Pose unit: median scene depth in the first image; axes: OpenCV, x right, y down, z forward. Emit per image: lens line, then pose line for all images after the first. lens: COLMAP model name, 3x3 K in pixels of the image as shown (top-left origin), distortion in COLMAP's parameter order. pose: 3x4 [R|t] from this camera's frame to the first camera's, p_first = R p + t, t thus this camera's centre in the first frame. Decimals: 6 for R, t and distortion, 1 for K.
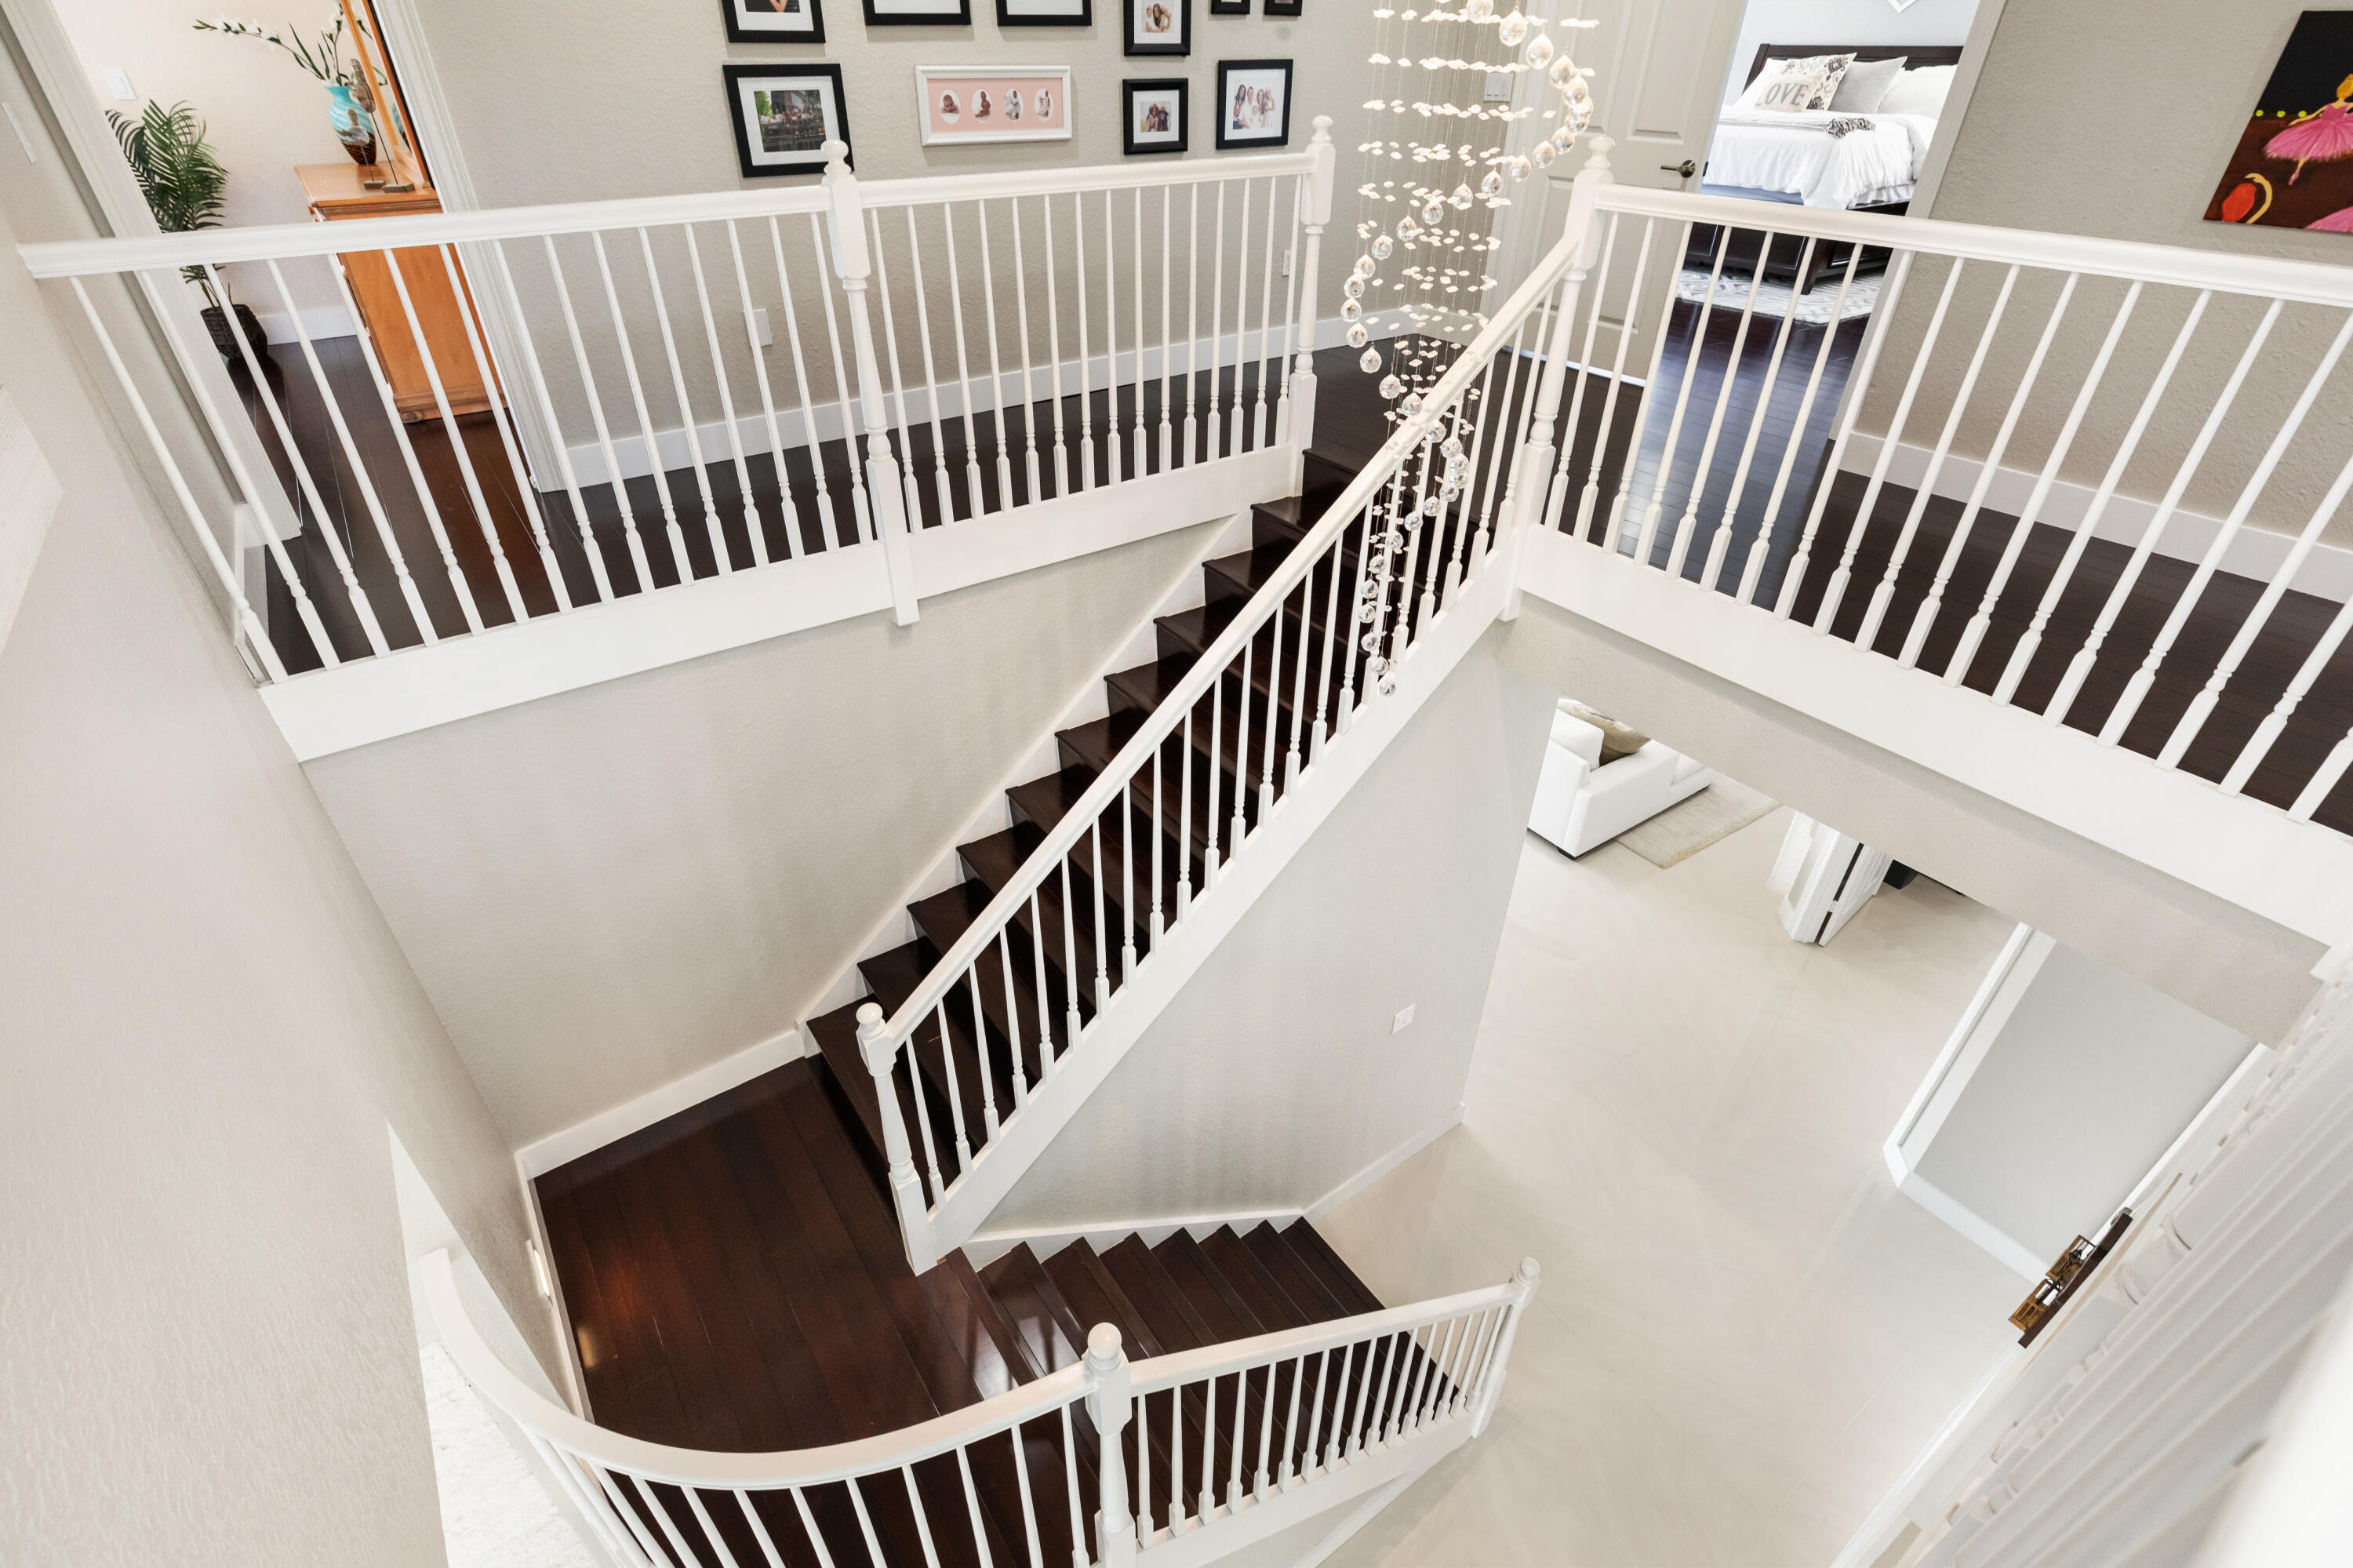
lens RADIAL K [[1087.6, 0, 1176.5], [0, 1087.6, 784.0], [0, 0, 1]] dist [-0.004805, 0.000434]
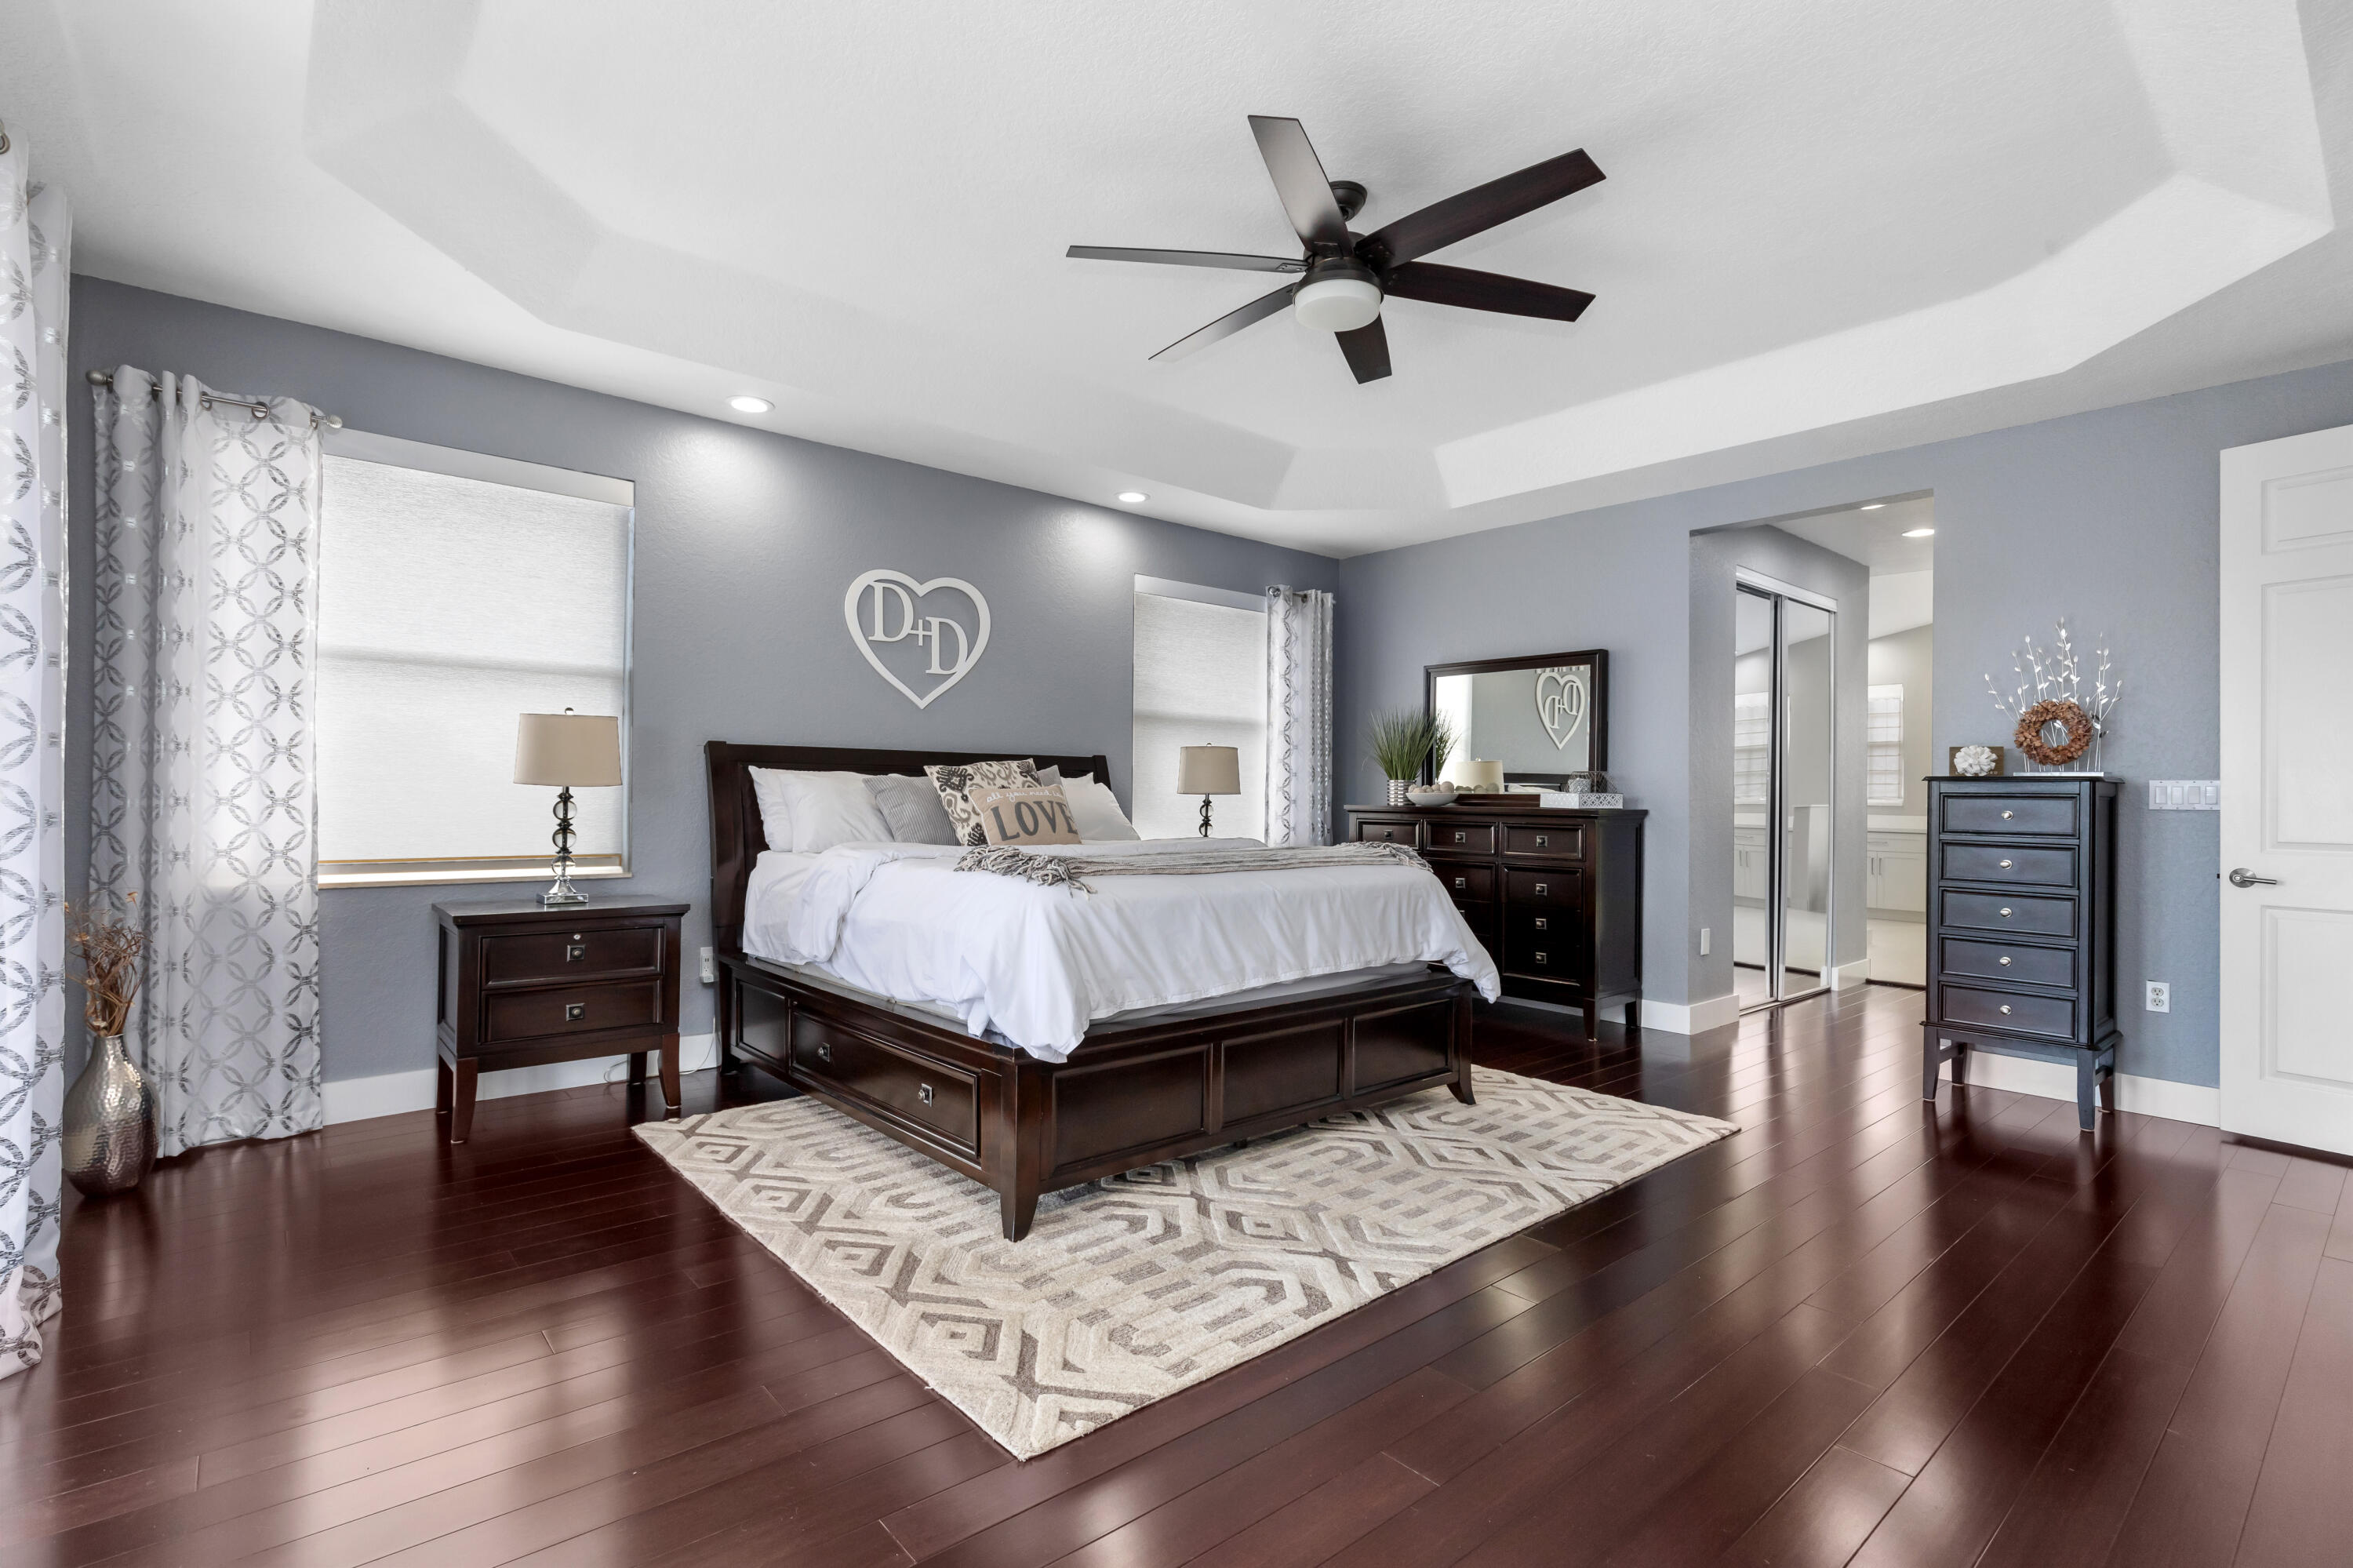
lens RADIAL K [[1067.7, 0, 1166.2], [0, 1067.7, 785.3], [0, 0, 1]] dist [-0.000796, 0.000494]
pose [[-0.084561, 0.005107, 0.996405, 0.039589], [0.553664, 0.831643, 0.042725, -1.255558], [-0.828436, 0.555286, -0.073152, 1.924298]]
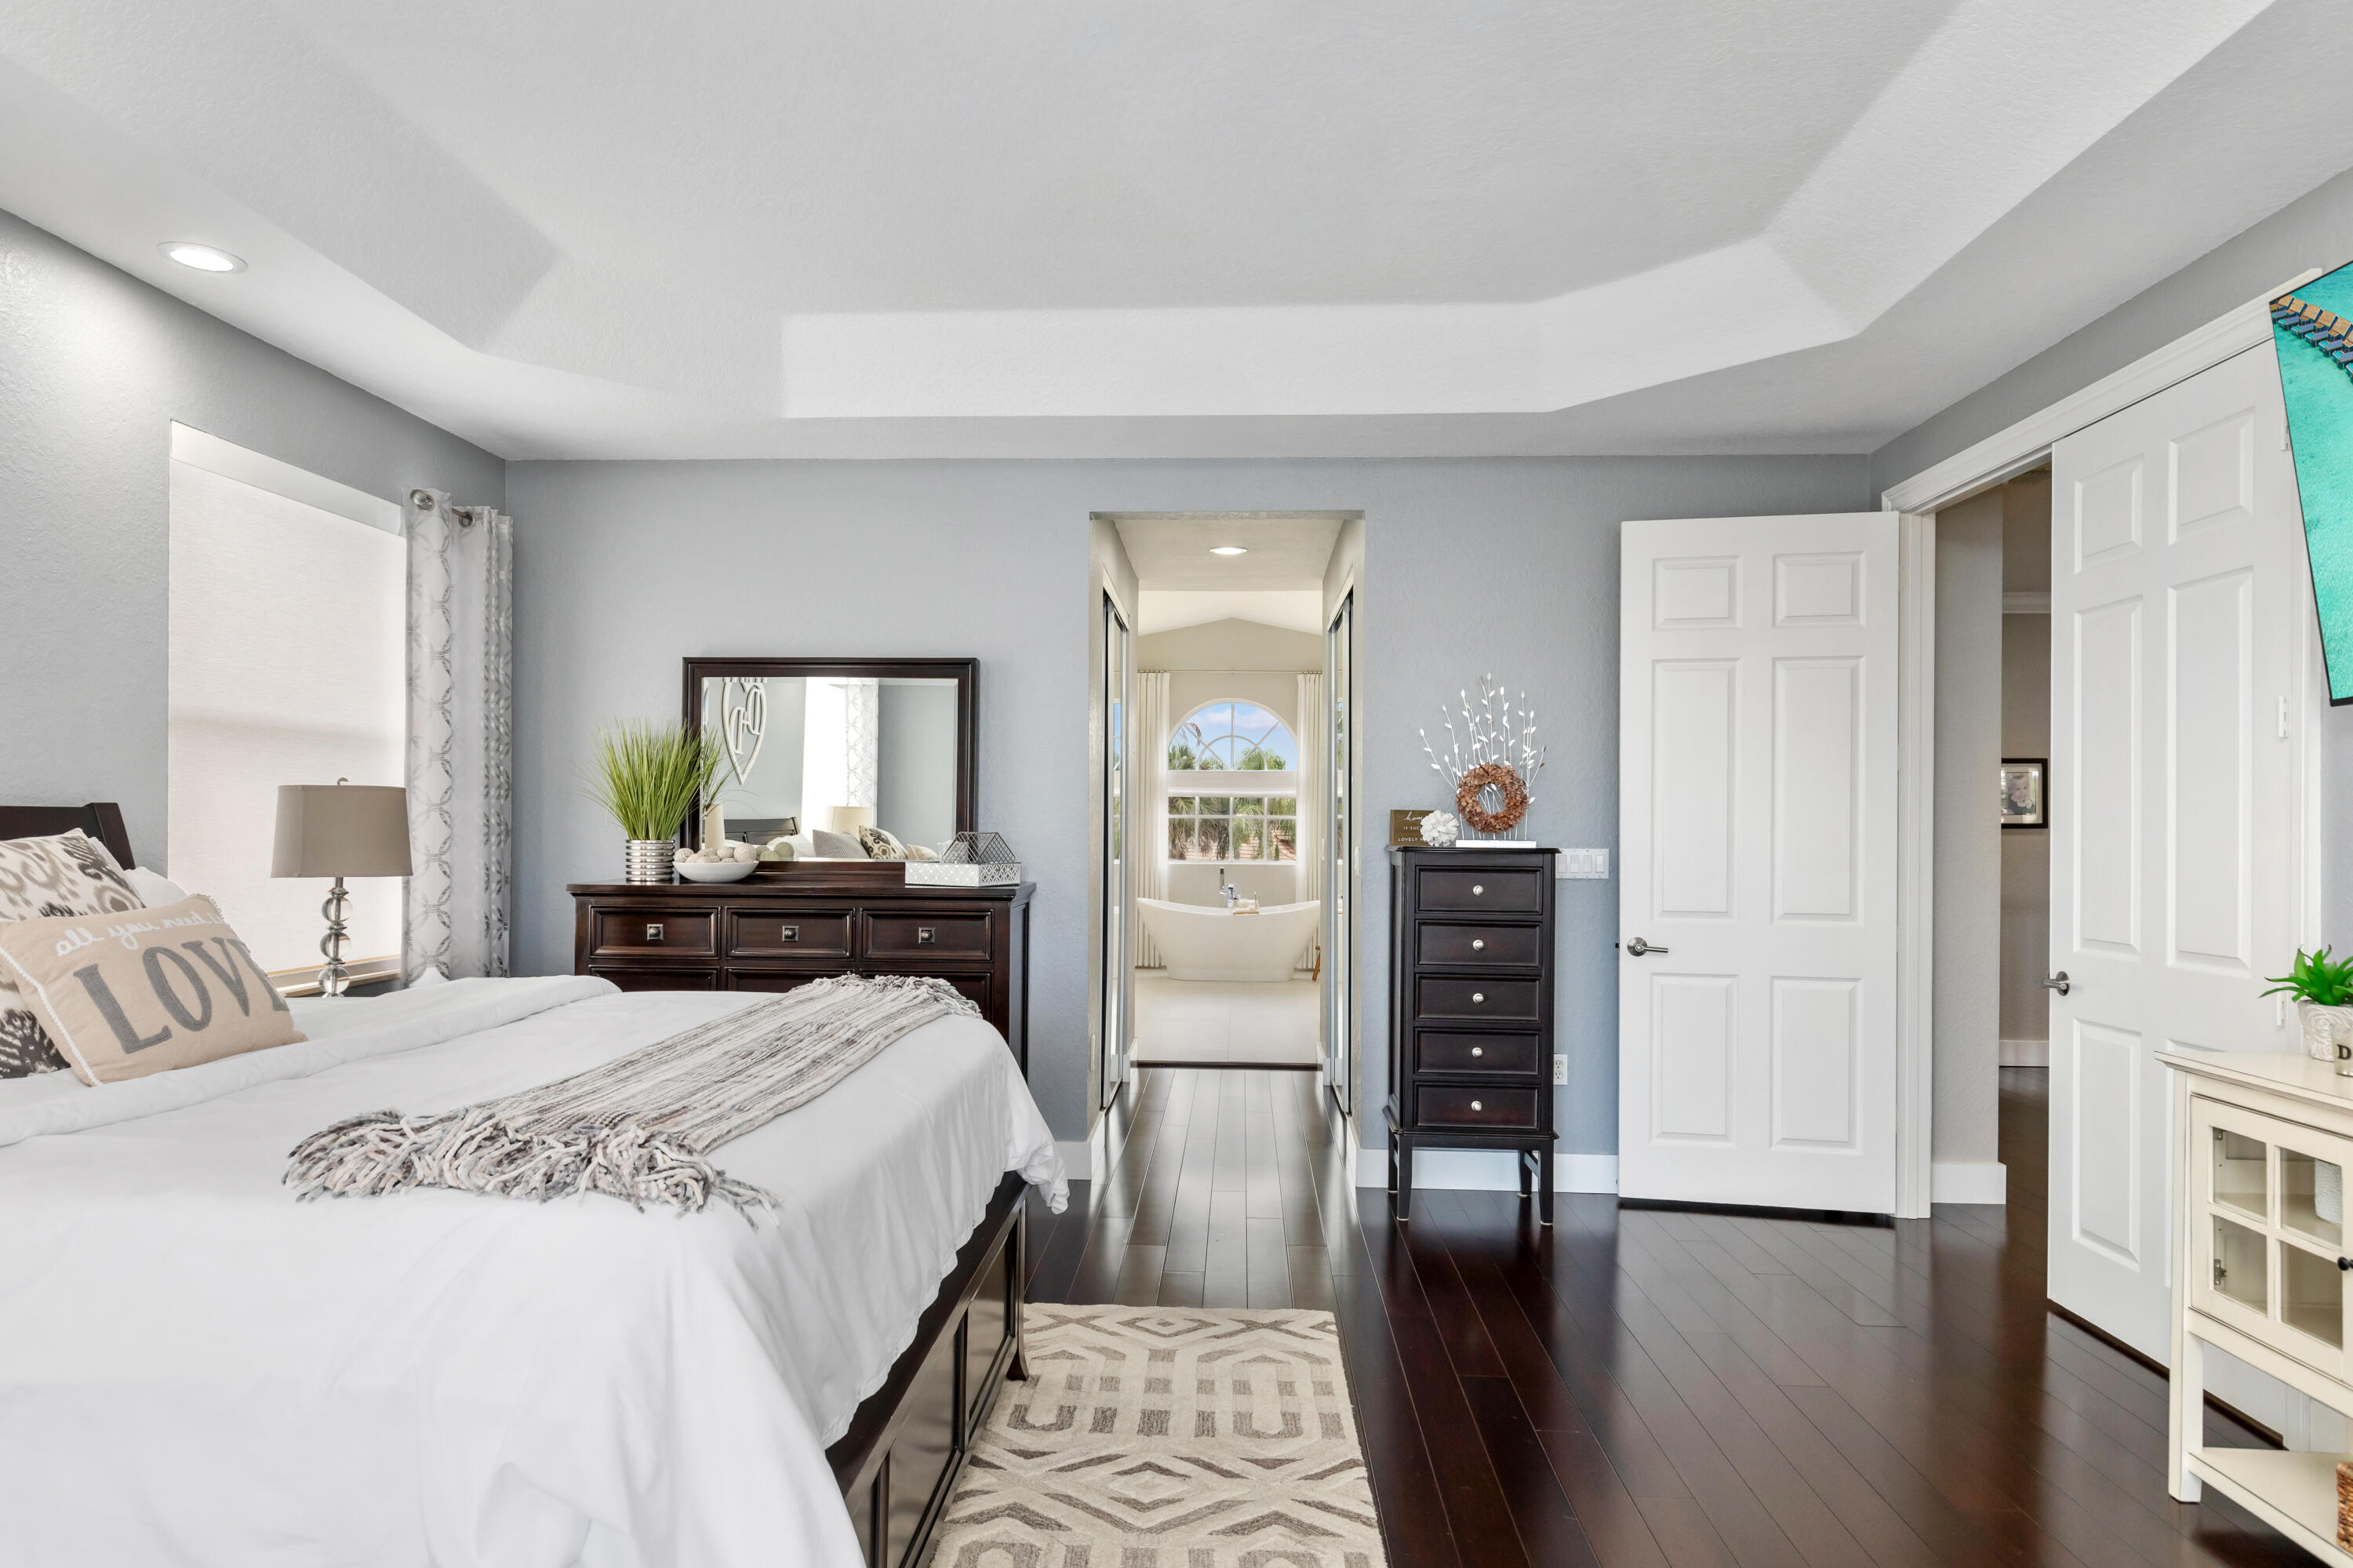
lens RADIAL K [[1410.1, 0, 1134.5], [0, 1410.1, 825.2], [0, 0, 1]] dist [-0.001046, 0.000209]
pose [[-0.769696, -0.007061, 0.638371, 0.437618], [0.353846, 0.827574, 0.435792, -1.423094], [-0.531377, 0.561312, -0.634482, 2.095780]]
